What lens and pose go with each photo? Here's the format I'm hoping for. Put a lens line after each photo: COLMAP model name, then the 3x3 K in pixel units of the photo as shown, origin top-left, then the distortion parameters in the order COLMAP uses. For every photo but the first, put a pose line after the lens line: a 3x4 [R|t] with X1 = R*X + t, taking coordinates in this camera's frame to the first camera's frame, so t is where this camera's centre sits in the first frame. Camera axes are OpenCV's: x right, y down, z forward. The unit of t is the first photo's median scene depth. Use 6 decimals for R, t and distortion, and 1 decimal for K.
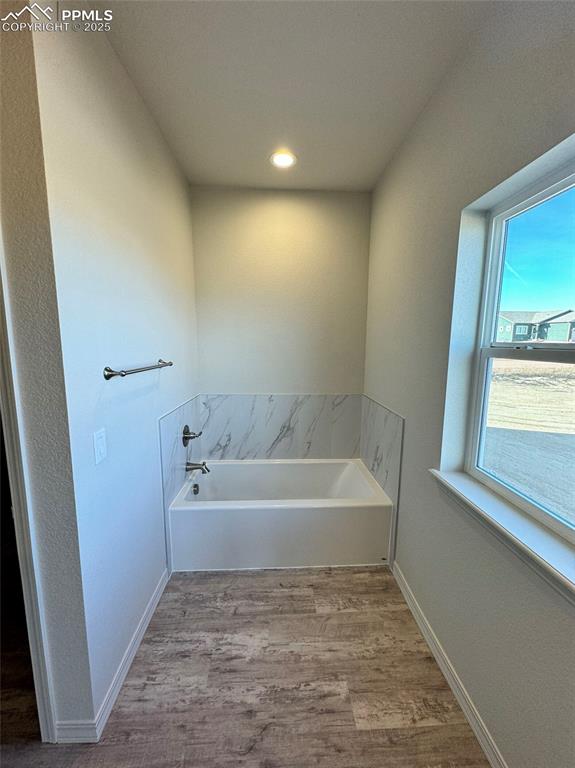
lens RADIAL K [[306.5, 0, 287.5], [0, 306.5, 384.0], [0, 0, 1]] dist [-0.000819, 0.000165]
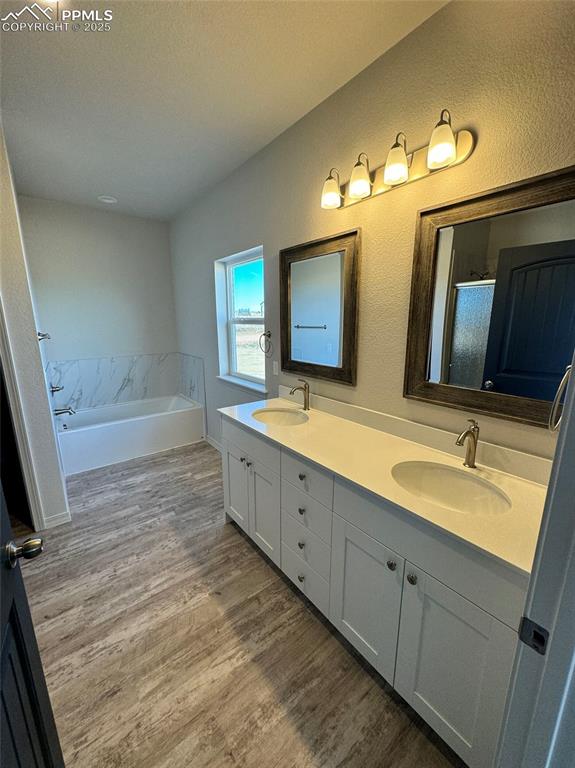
lens RADIAL K [[306.5, 0, 287.5], [0, 306.5, 384.0], [0, 0, 1]] dist [-0.000819, 0.000165]
pose [[0.815685, -0.132689, 0.563073, -0.351944], [0.092588, 0.990736, 0.099343, 0.155461], [-0.571039, -0.028899, 0.820414, -1.067963]]
